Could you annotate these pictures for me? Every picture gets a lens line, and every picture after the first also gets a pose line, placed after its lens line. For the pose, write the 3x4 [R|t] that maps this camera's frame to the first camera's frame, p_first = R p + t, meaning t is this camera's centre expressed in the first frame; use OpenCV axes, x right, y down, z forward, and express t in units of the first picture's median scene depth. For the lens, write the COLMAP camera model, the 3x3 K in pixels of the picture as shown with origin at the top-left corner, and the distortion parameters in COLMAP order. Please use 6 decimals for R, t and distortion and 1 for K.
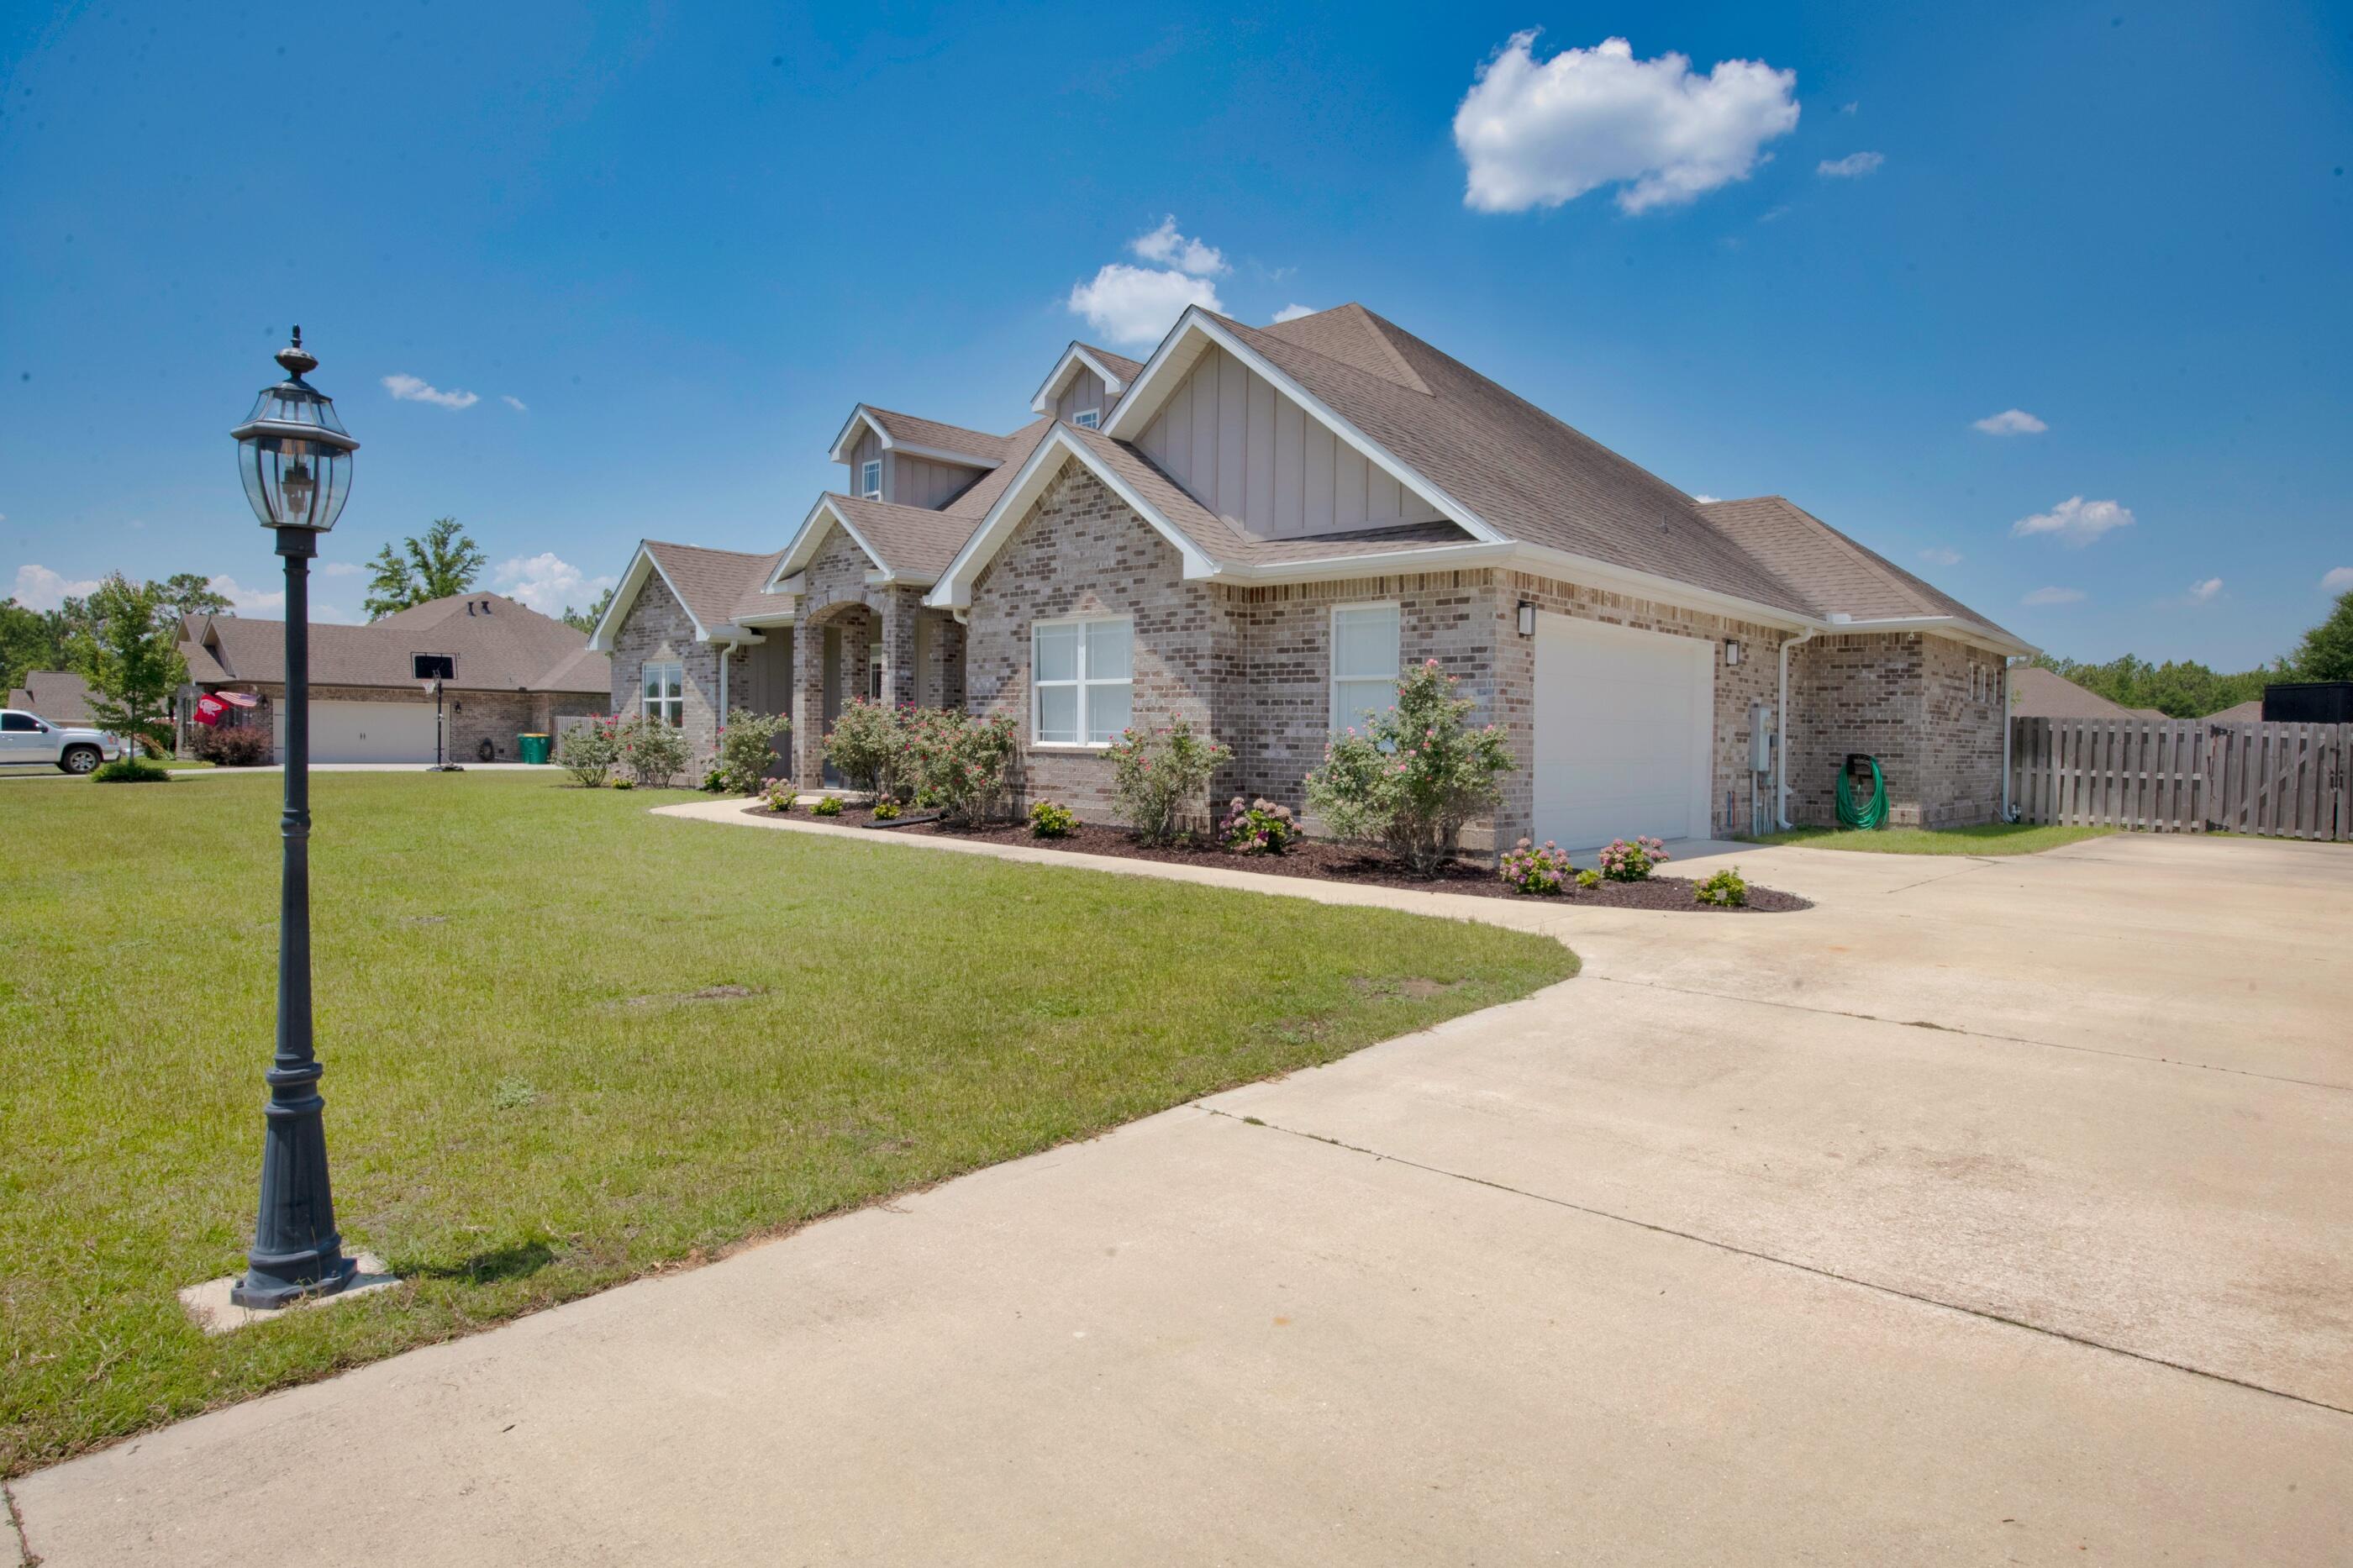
lens RADIAL K [[1243.1, 0, 1176.0], [0, 1243.1, 775.2], [0, 0, 1]] dist [0.021146, -0.011595]
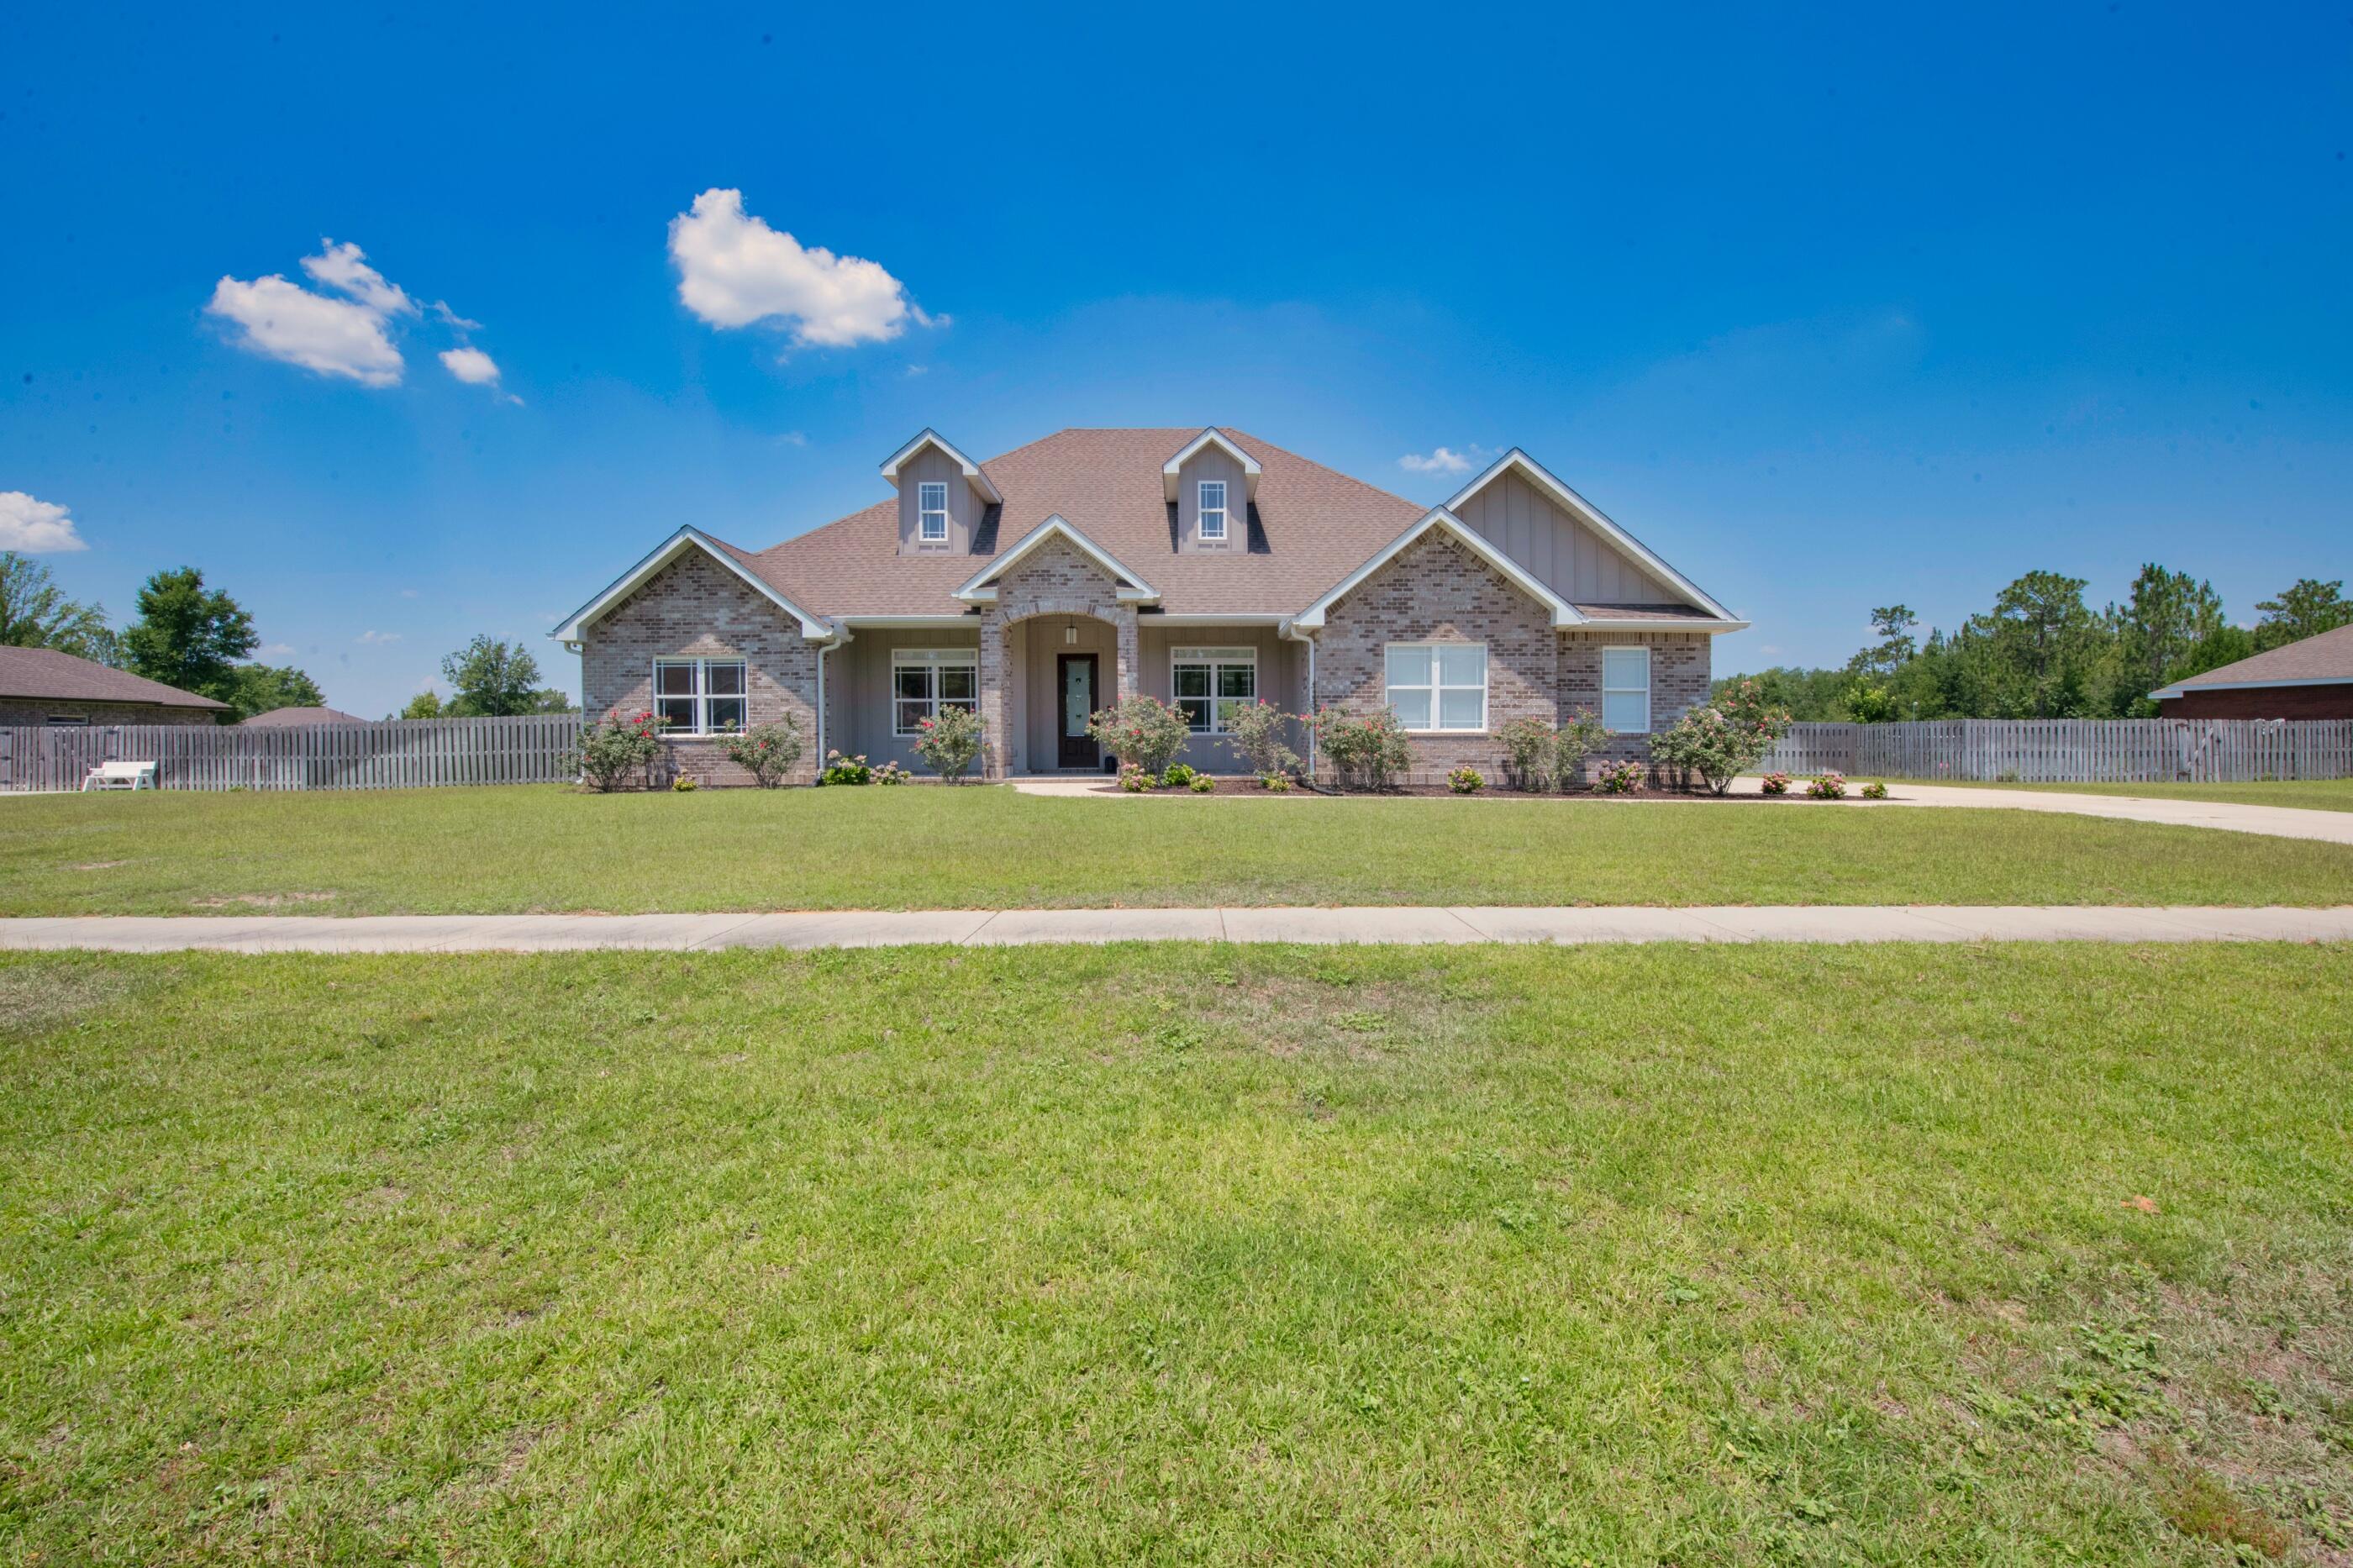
lens RADIAL K [[963.3, 0, 1187.9], [0, 963.3, 769.9], [0, 0, 1]] dist [-0.000960, -0.006044]
pose [[0.738537, -0.024978, 0.673750, -1.025325], [0.032653, 0.999466, 0.001261, 0.007073], [-0.673422, 0.021069, 0.738958, 0.384465]]
